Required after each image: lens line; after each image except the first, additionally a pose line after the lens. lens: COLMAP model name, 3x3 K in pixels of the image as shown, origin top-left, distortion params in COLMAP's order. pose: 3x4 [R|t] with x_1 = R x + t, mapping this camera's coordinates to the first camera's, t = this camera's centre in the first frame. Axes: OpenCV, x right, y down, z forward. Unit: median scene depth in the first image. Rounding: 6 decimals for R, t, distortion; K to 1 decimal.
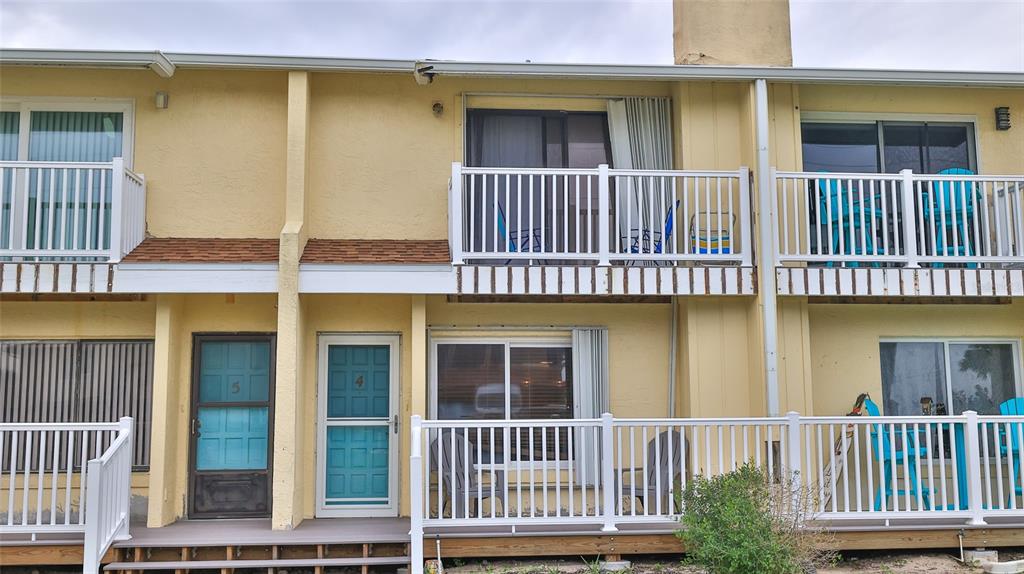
lens RADIAL K [[1056.0, 0, 512.0], [0, 1056.0, 287.0], [0, 0, 1]] dist [0.005015, 0.006773]
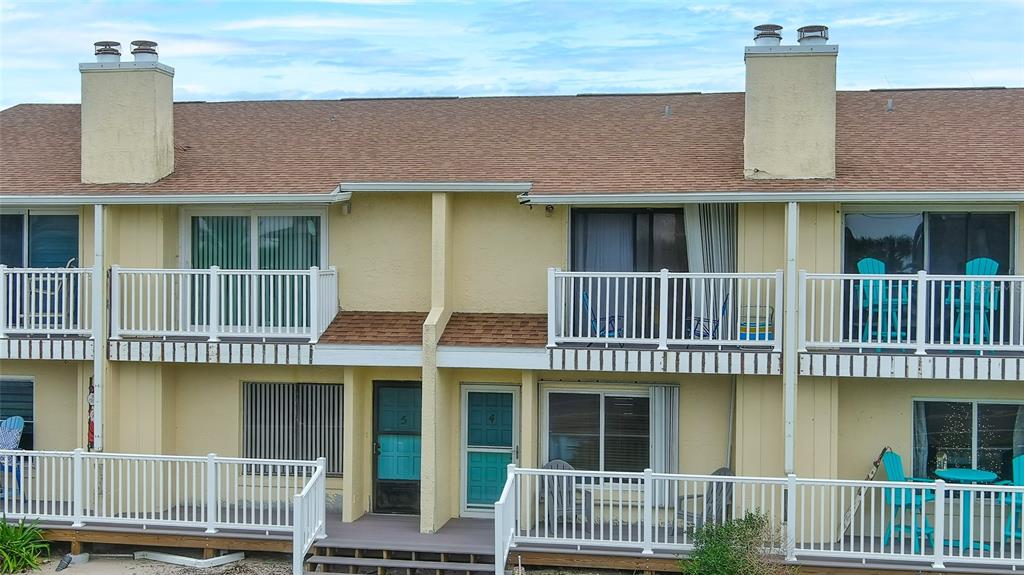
lens RADIAL K [[1270.6, 0, 516.5], [0, 1270.6, 291.1], [0, 0, 1]] dist [0.018846, -0.102832]
pose [[0.963154, 0.021516, -0.268090, 0.331144], [0.019383, 0.988650, 0.148985, -0.326561], [0.268253, -0.148692, 0.951804, -0.526021]]
